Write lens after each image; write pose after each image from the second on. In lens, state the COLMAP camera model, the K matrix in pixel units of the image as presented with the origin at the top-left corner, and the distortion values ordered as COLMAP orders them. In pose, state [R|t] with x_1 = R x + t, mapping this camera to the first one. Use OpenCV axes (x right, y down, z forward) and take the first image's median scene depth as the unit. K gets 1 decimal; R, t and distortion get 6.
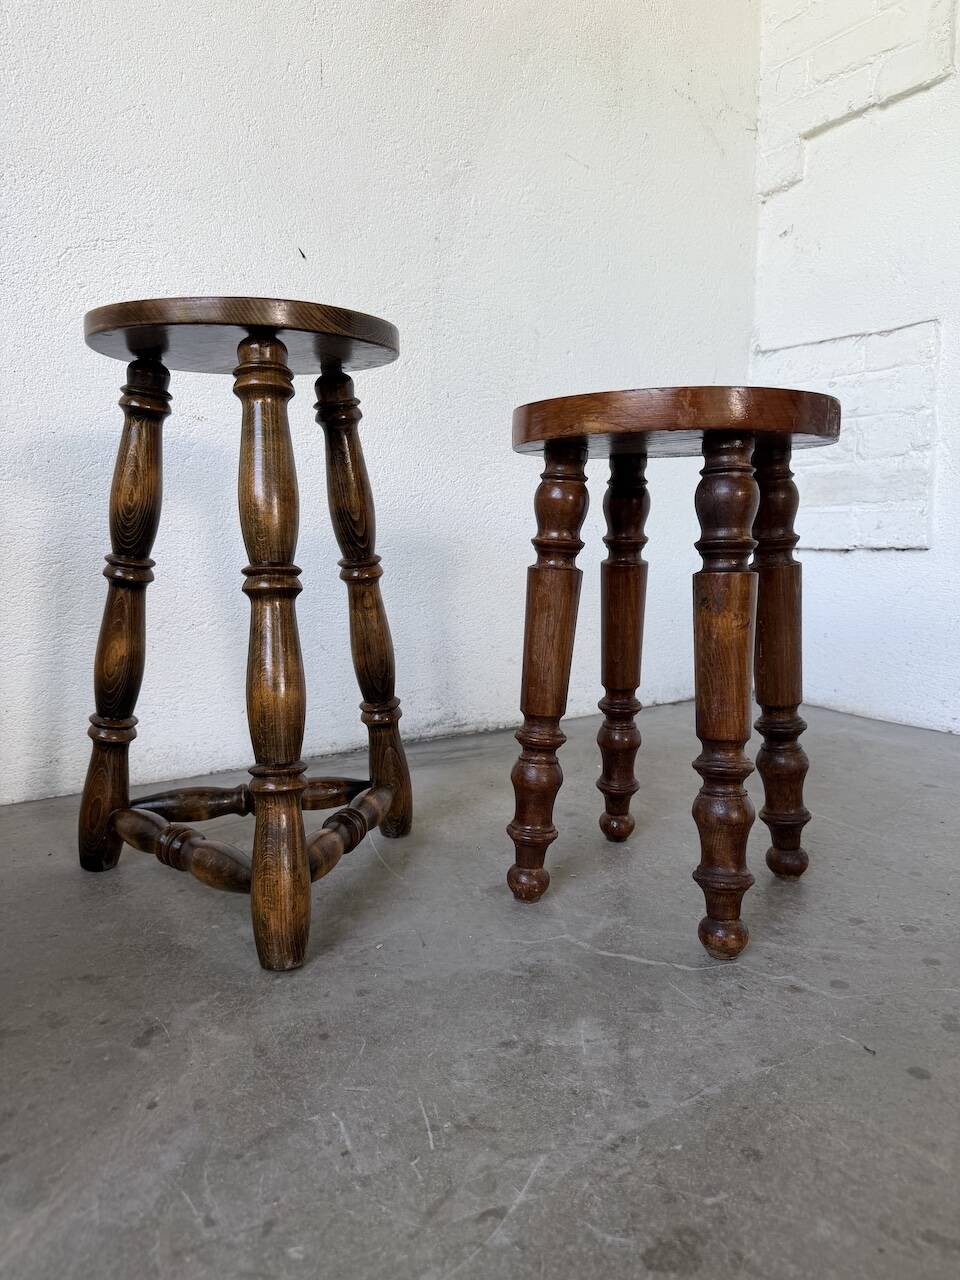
lens RADIAL K [[904.9, 0, 482.7], [0, 904.9, 640.4], [0, 0, 1]] dist [0.083780, -0.138642]
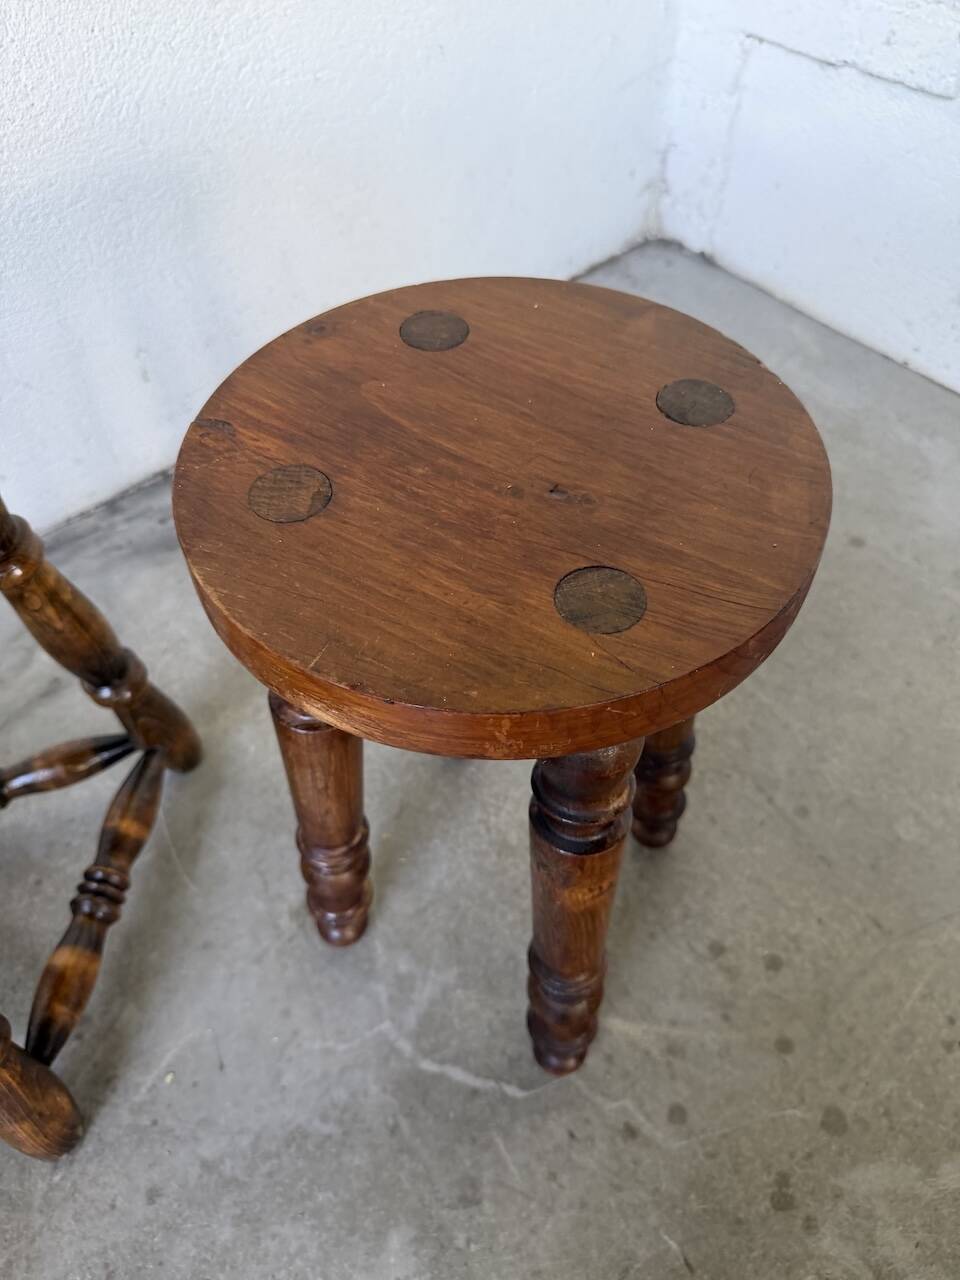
lens RADIAL K [[934.2, 0, 481.2], [0, 934.2, 640.1], [0, 0, 1]] dist [0.000516, -0.030070]
pose [[0.993797, -0.095016, 0.057786, 0.172953], [0.029006, 0.723100, 0.690134, -0.578340], [-0.107359, -0.684177, 0.721370, 0.629203]]
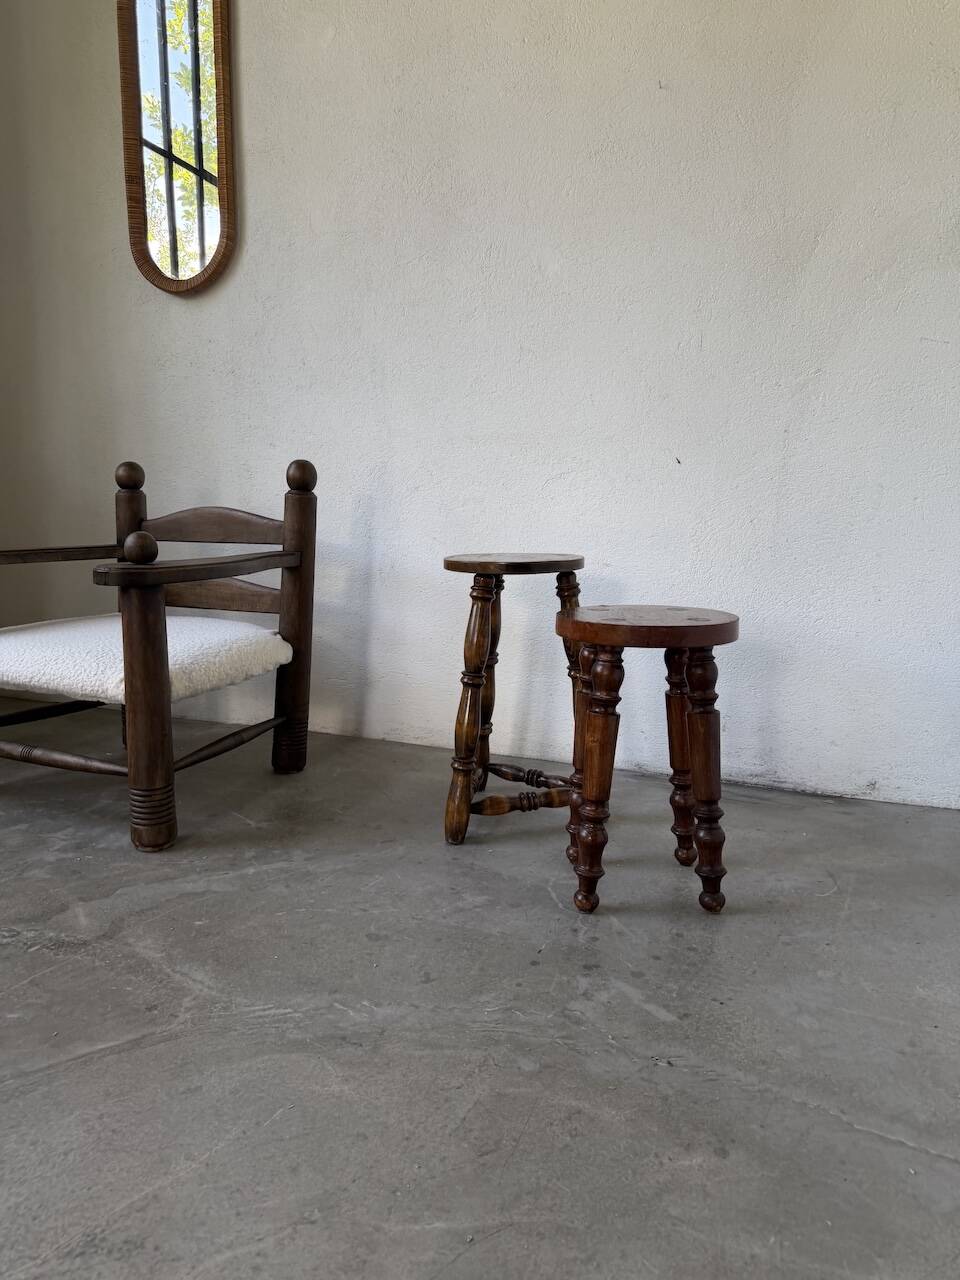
lens RADIAL K [[902.2, 0, 488.0], [0, 902.2, 643.1], [0, 0, 1]] dist [0.030570, -0.040683]
pose [[0.564161, 0.124509, -0.816223, 1.603227], [-0.112269, 0.990951, 0.073563, -0.319893], [0.817997, 0.050135, 0.573034, -0.261985]]
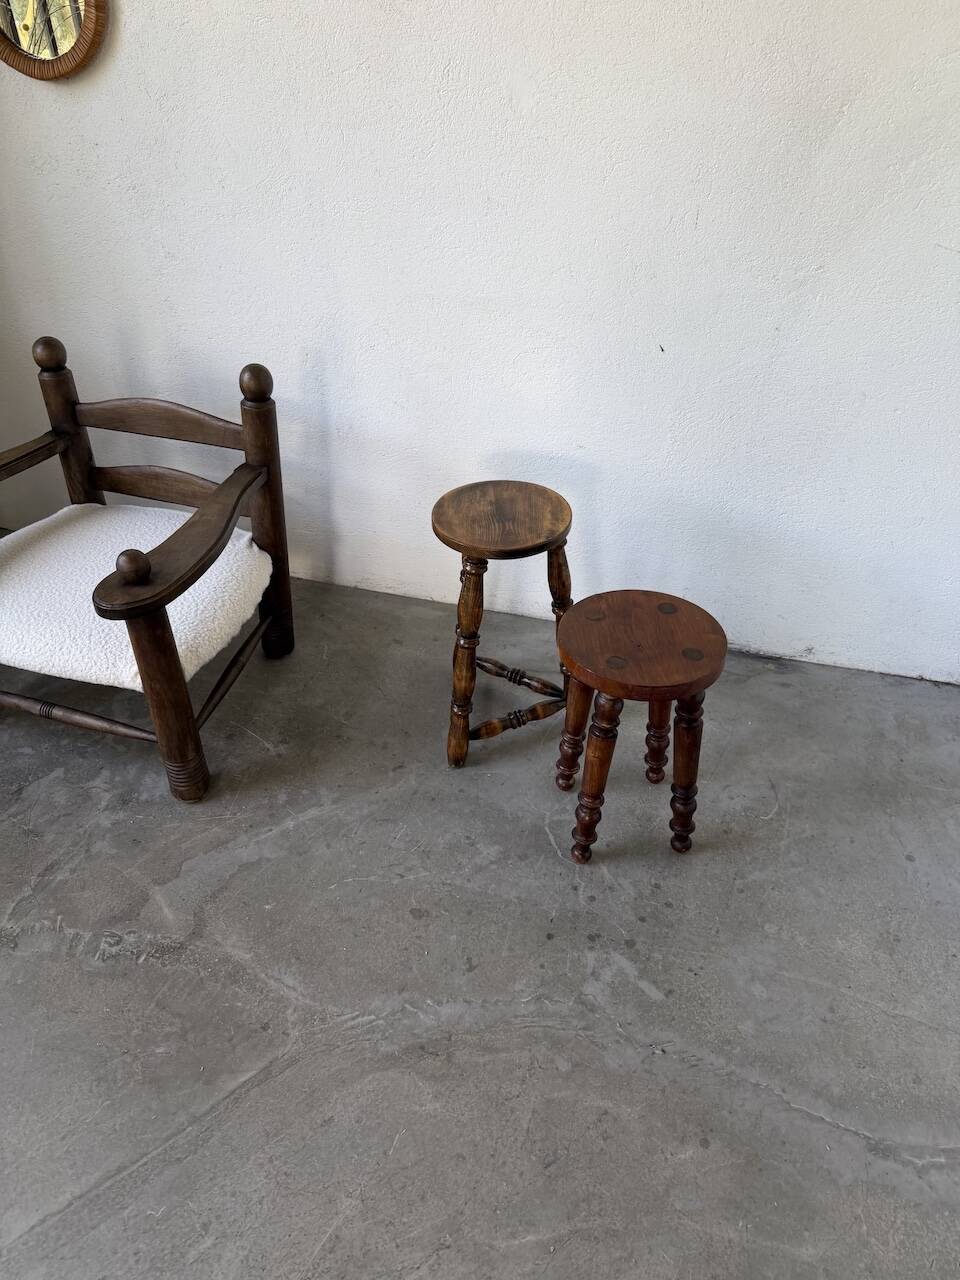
lens RADIAL K [[898.9, 0, 479.3], [0, 898.9, 644.8], [0, 0, 1]] dist [0.049657, -0.075118]
pose [[0.649225, 0.449196, -0.613784, 1.255317], [-0.094350, 0.848306, 0.521032, -1.290940], [0.754722, -0.280357, 0.593123, -0.400251]]
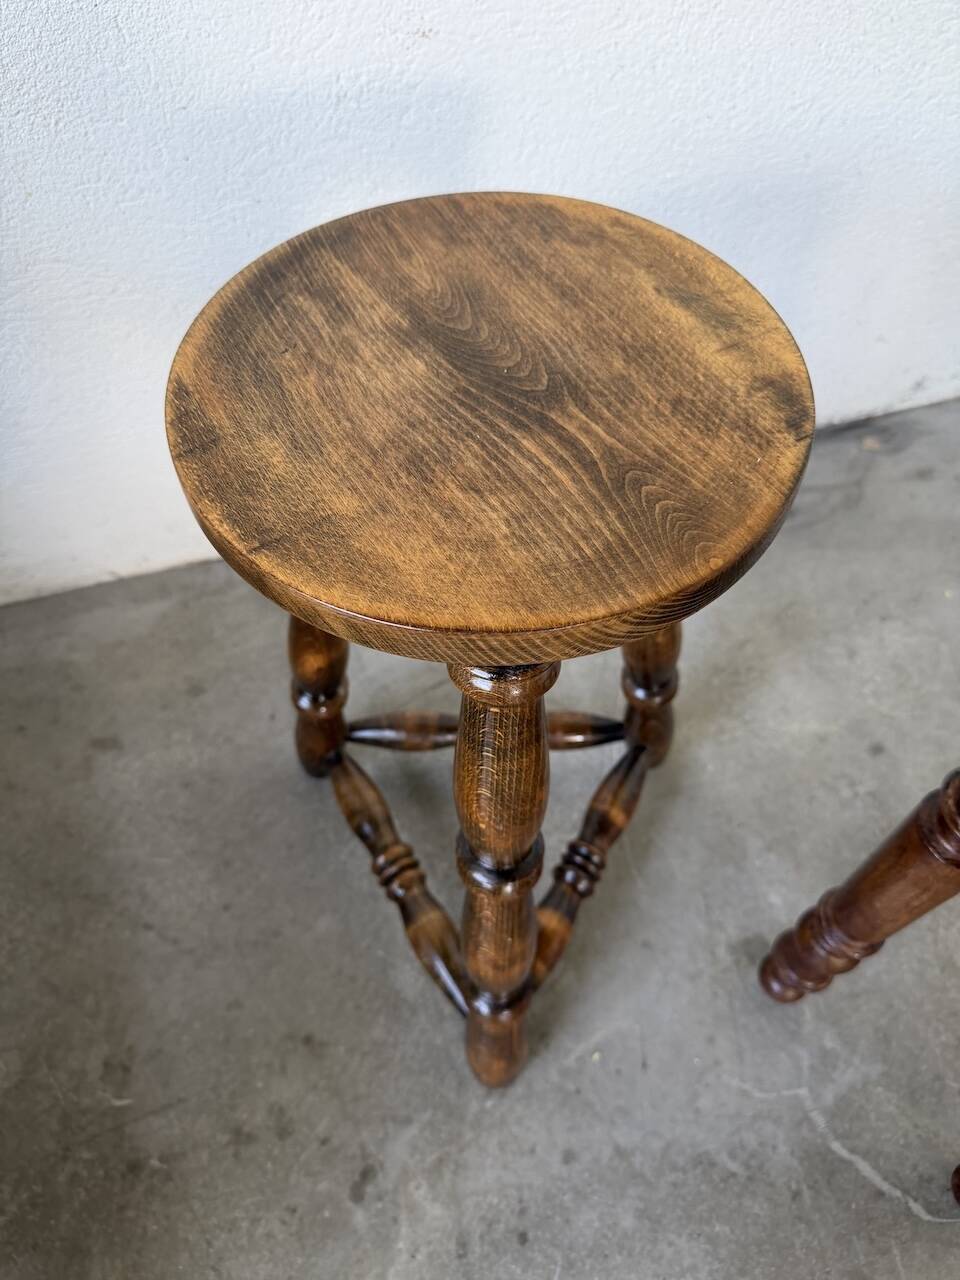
lens RADIAL K [[934.2, 0, 481.2], [0, 934.2, 640.1], [0, 0, 1]] dist [0.000516, -0.030070]
pose [[0.956795, 0.231678, -0.175692, -0.160521], [-0.027199, 0.672912, 0.739222, -0.671057], [0.289487, -0.702506, 0.650140, 0.656962]]
